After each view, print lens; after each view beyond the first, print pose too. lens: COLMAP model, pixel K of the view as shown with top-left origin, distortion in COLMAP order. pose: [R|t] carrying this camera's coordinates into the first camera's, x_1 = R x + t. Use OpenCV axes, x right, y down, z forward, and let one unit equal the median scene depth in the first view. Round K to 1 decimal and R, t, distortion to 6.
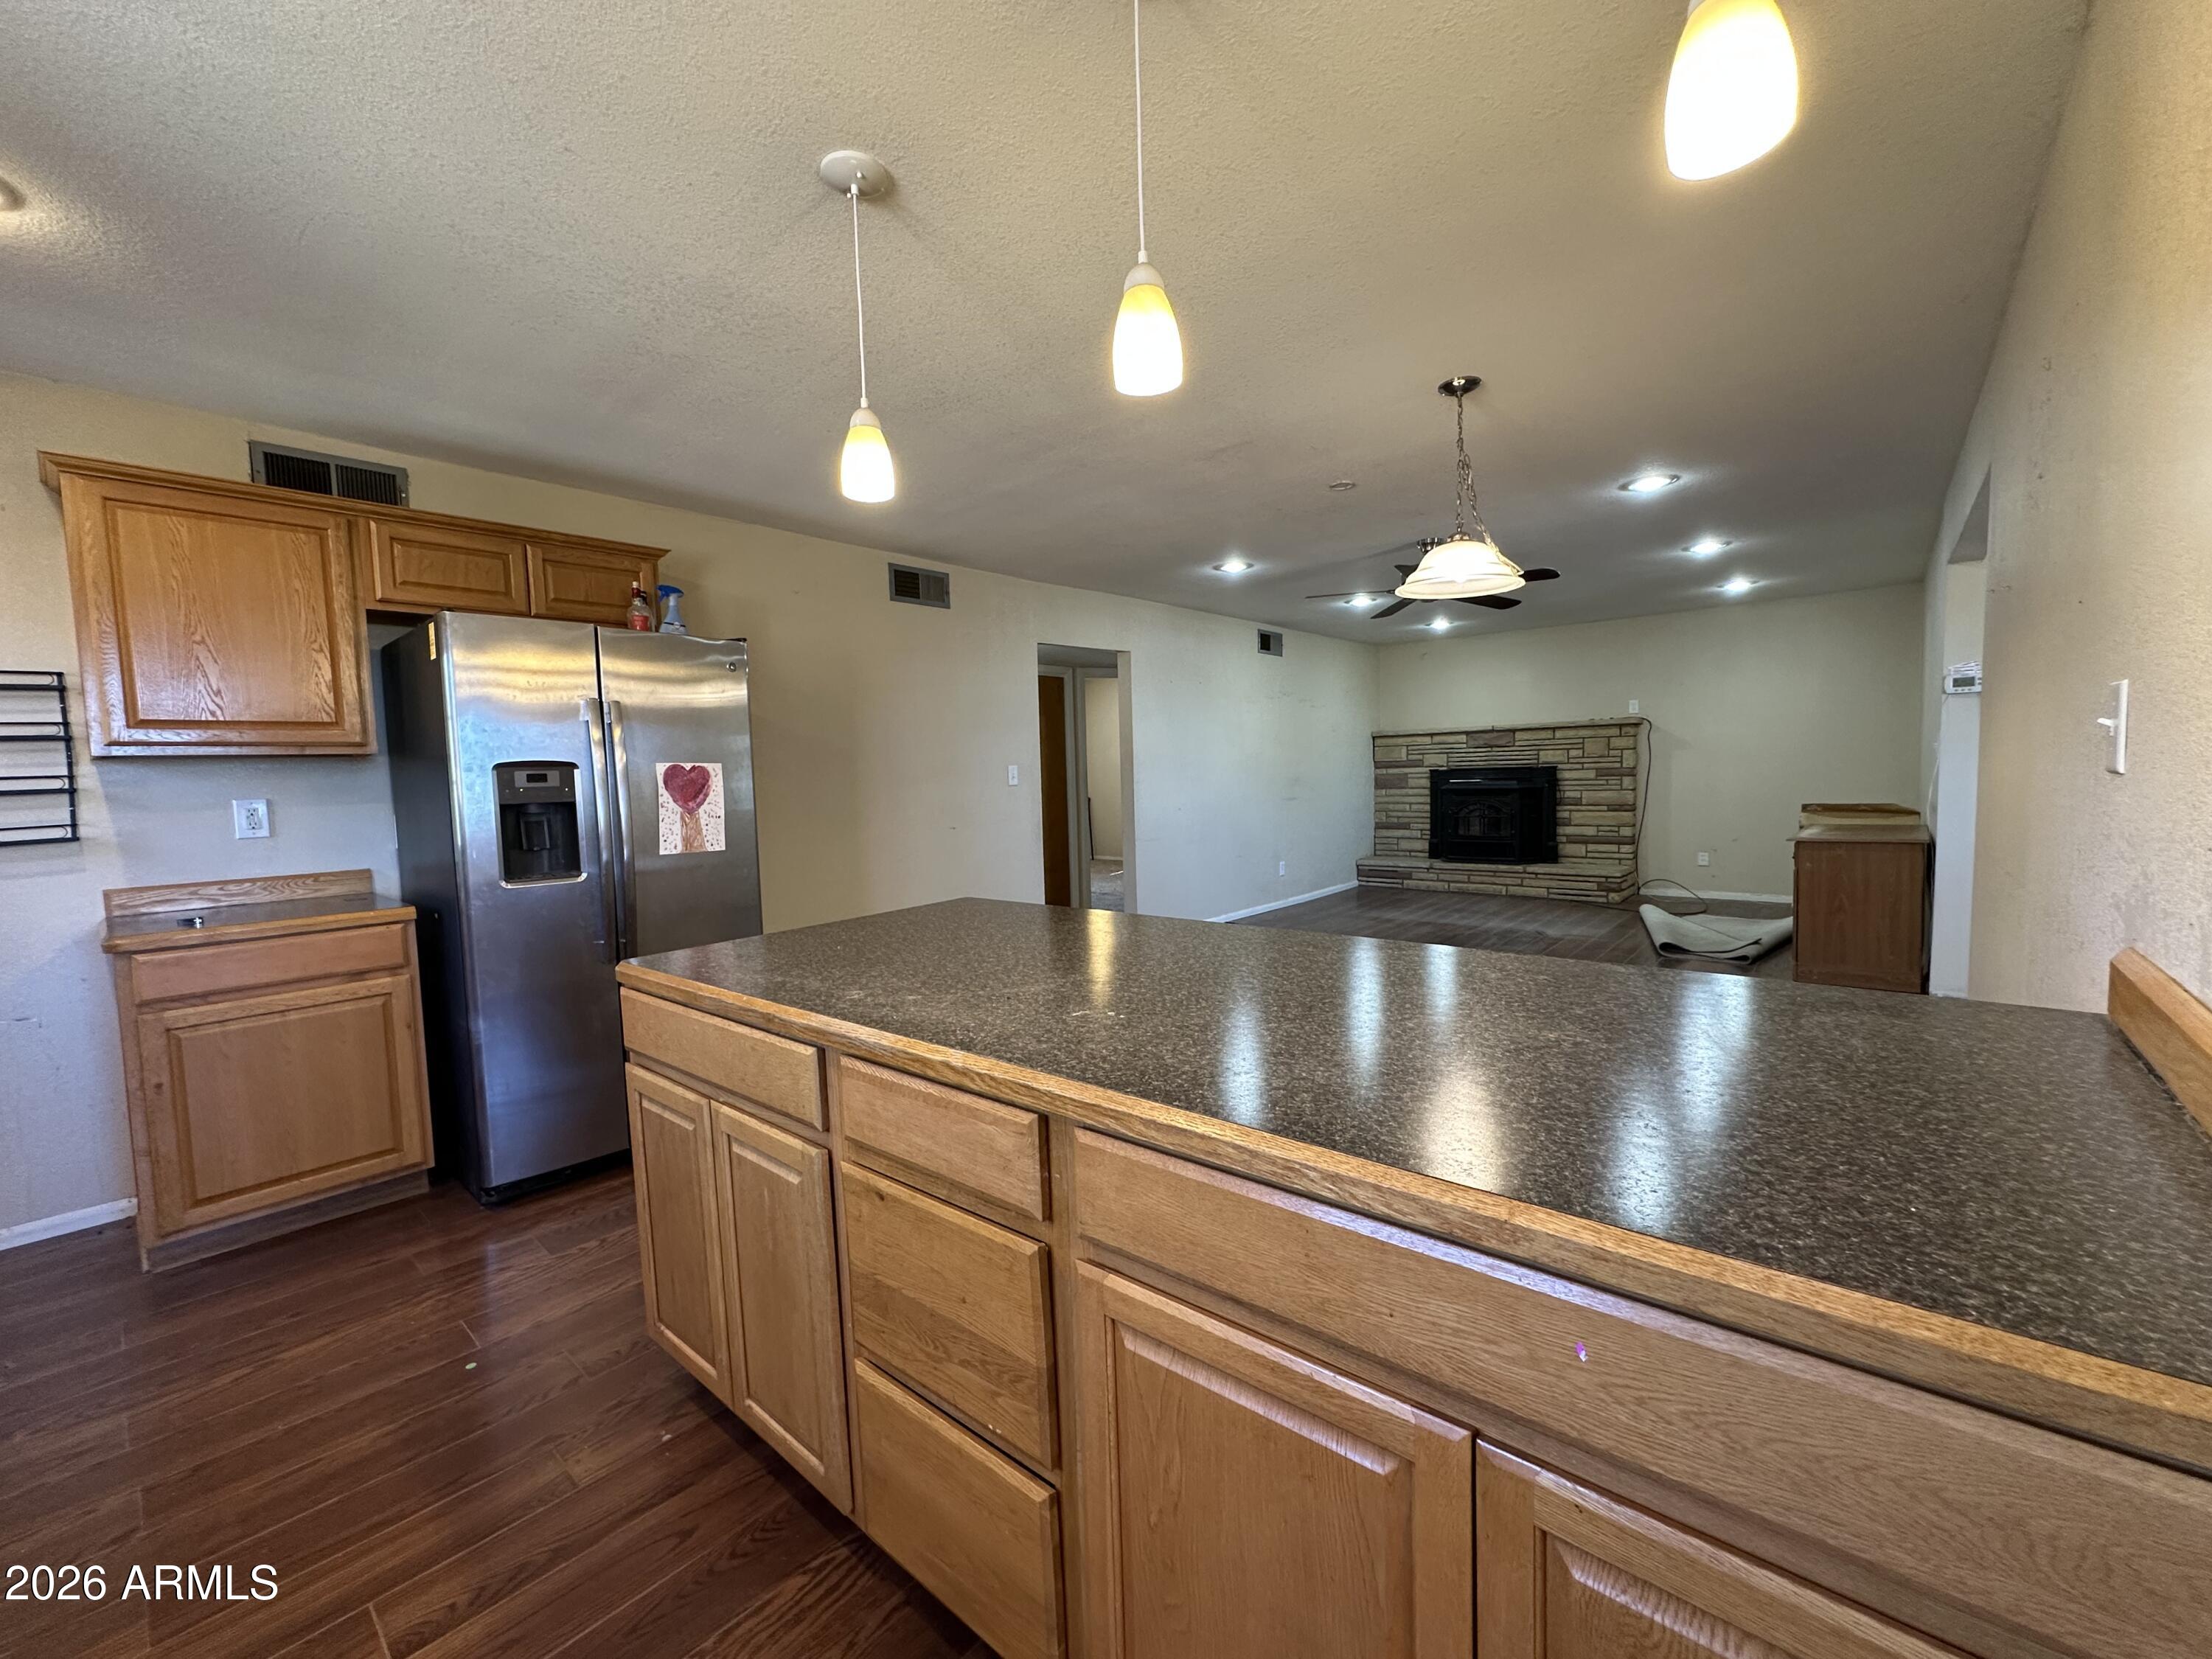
lens RADIAL K [[886.1, 0, 1103.8], [0, 886.1, 831.7], [0, 0, 1]] dist [-0.004611, 0.000475]
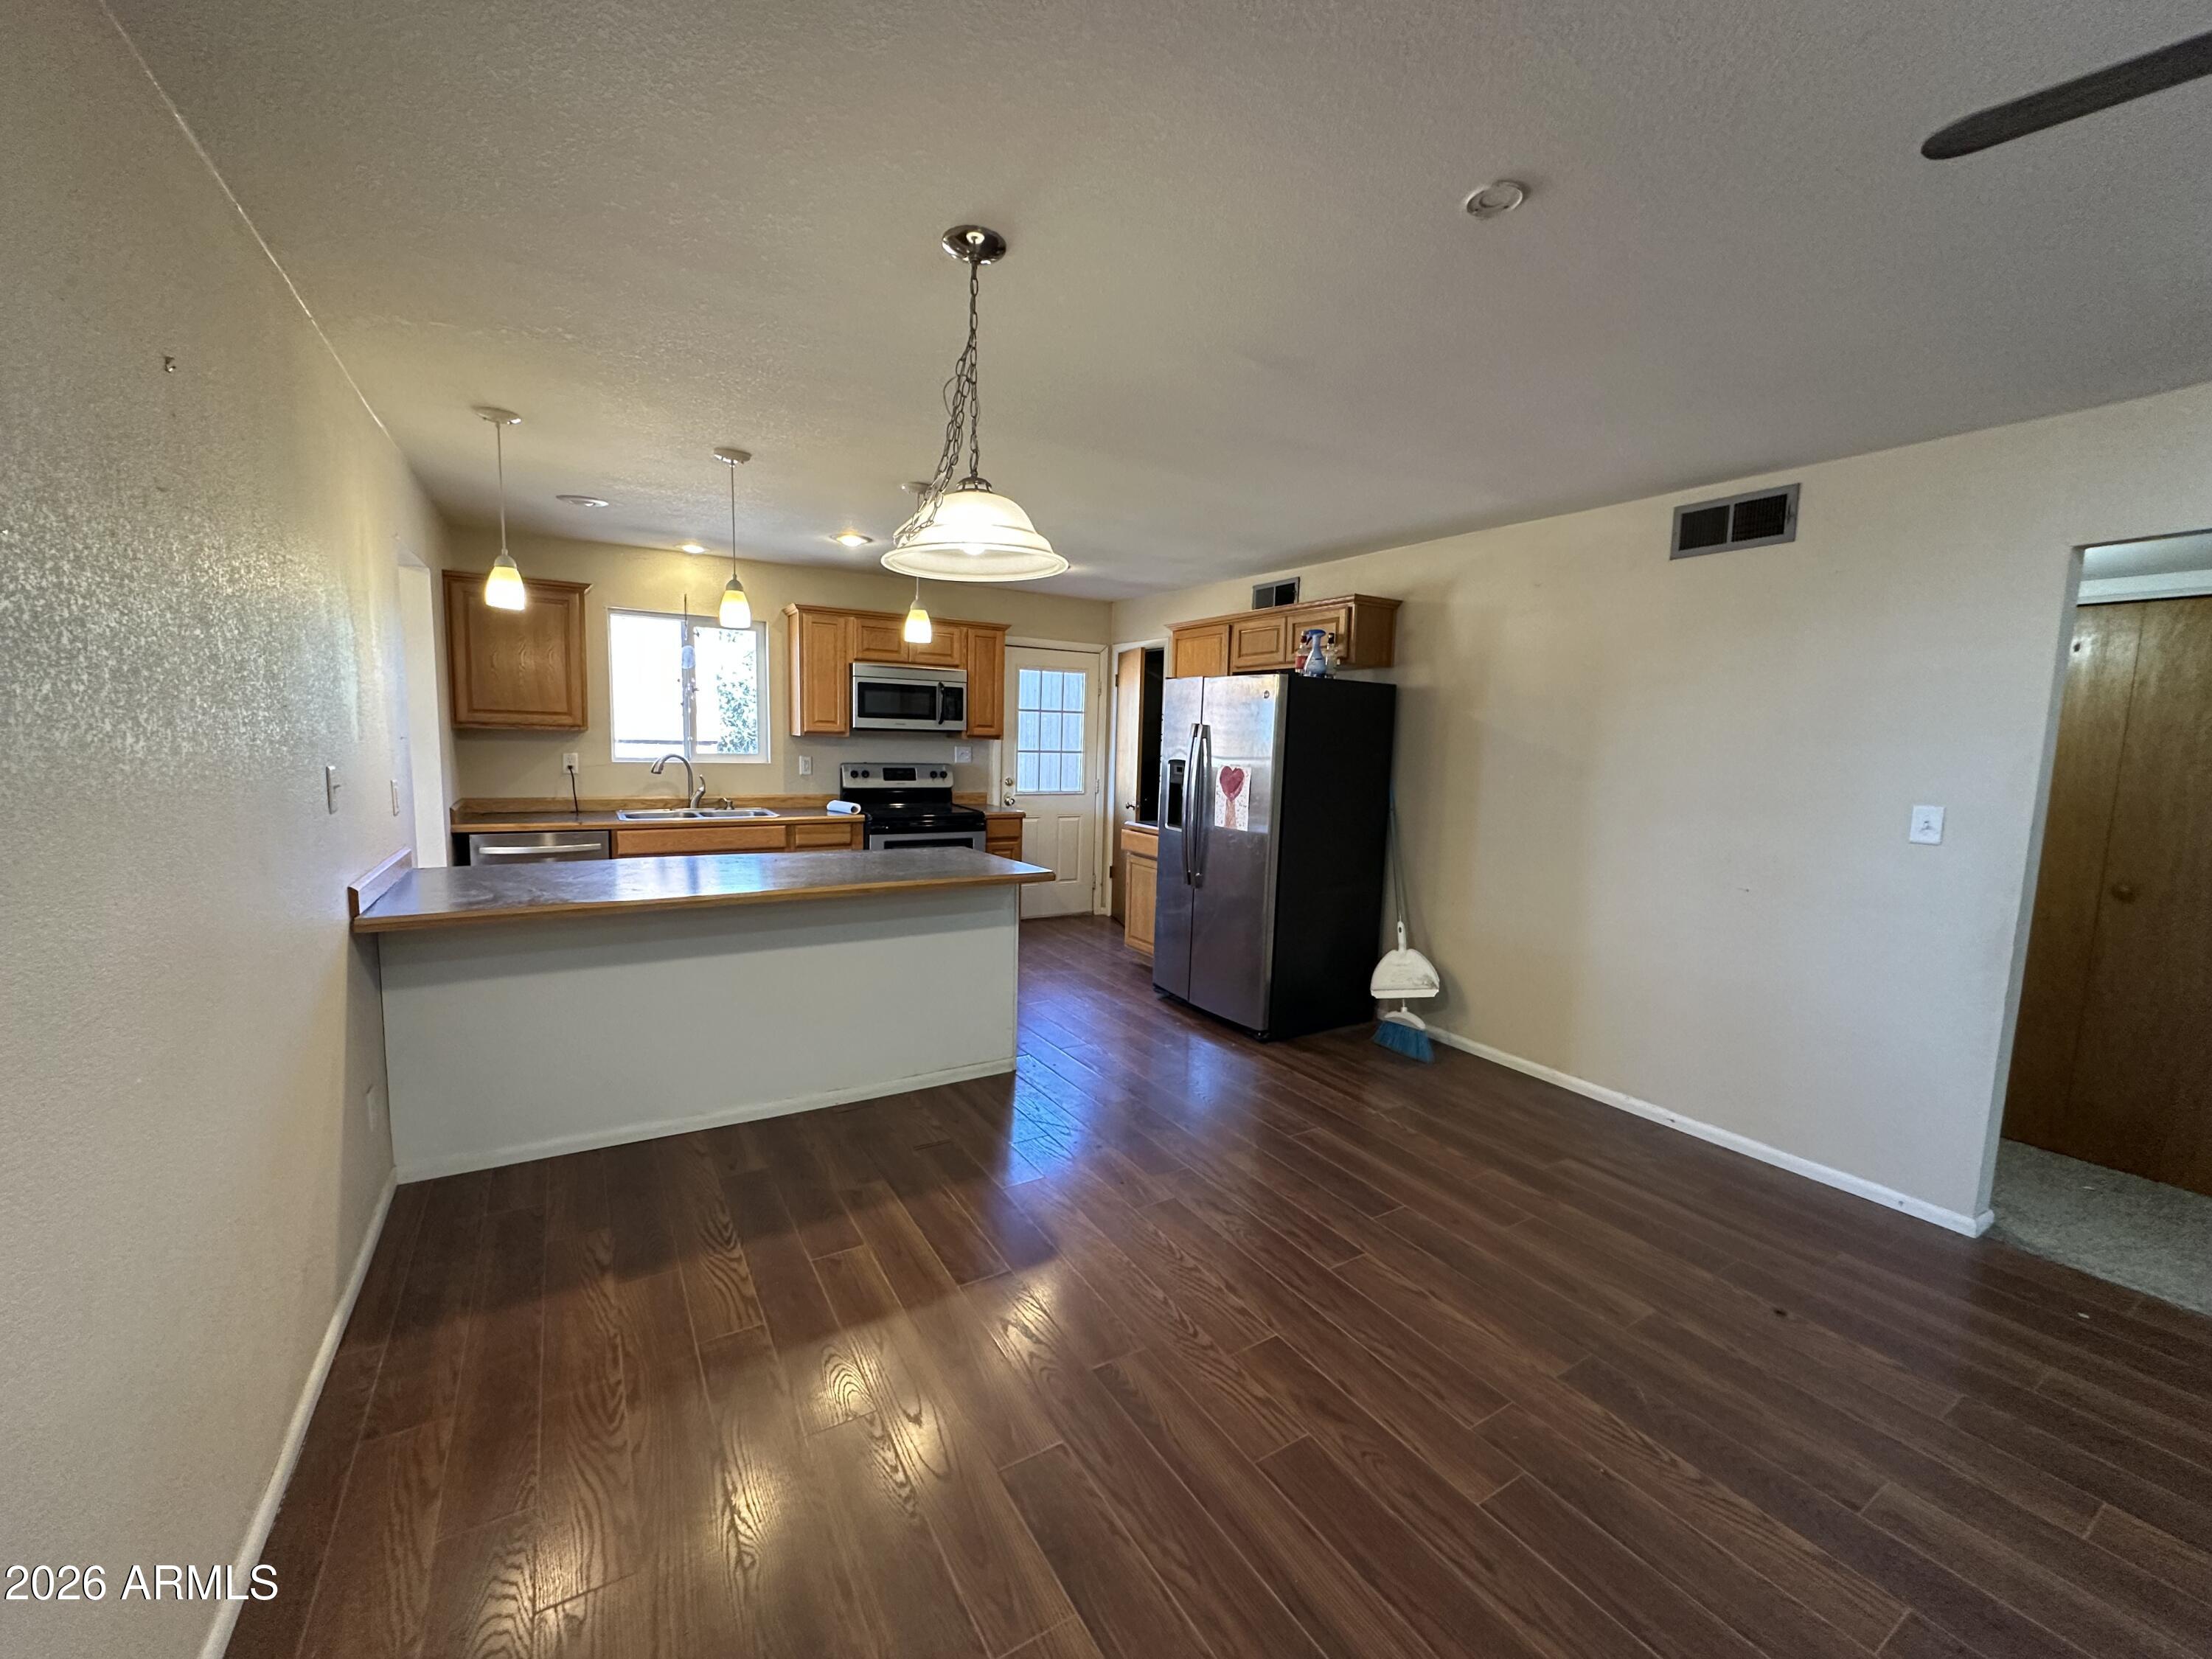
lens RADIAL K [[881.2, 0, 1102.6], [0, 881.2, 830.2], [0, 0, 1]] dist [-0.006121, 0.000281]
pose [[-0.305614, 0.123718, -0.944084, 1.108653], [-0.082059, 0.984411, 0.155567, -0.208832], [0.948613, 0.125014, -0.290698, 1.435380]]
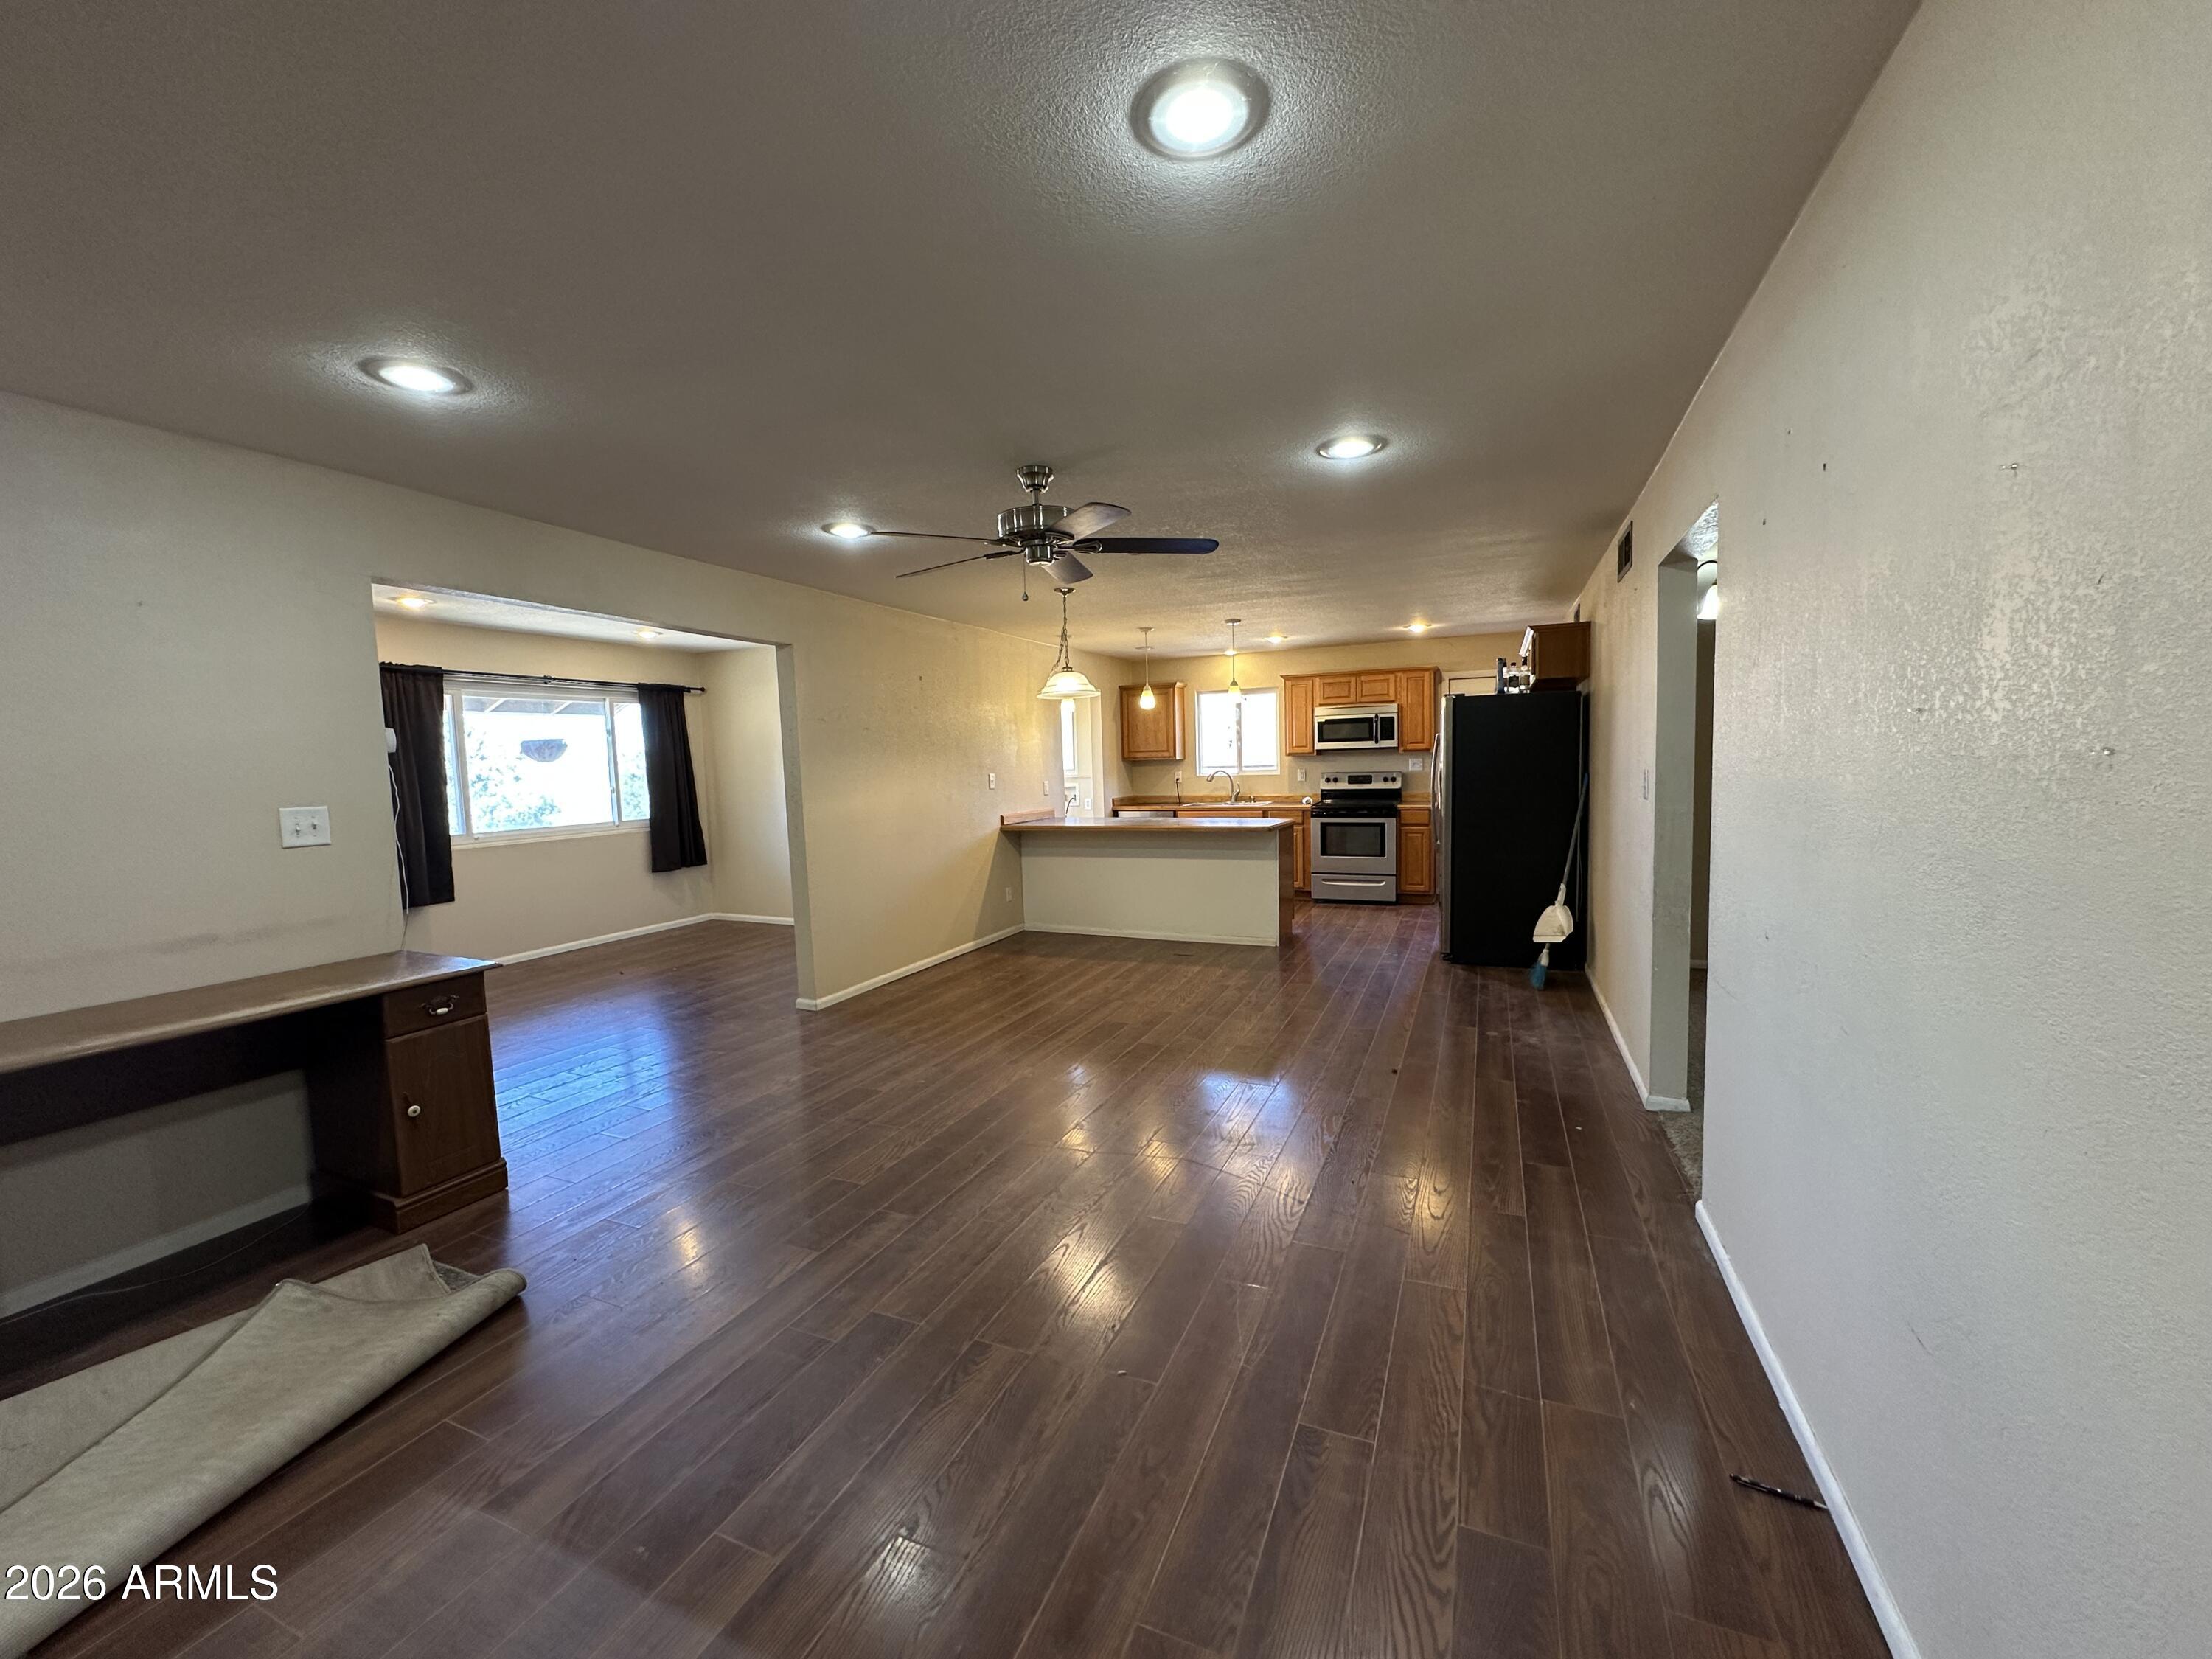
lens RADIAL K [[881.2, 0, 1102.6], [0, 881.2, 830.2], [0, 0, 1]] dist [-0.006121, 0.000281]
pose [[-0.952109, 0.079062, -0.295360, 1.003364], [0.035367, 0.987984, 0.150454, -0.297798], [0.303706, 0.132803, -0.943465, 3.122274]]
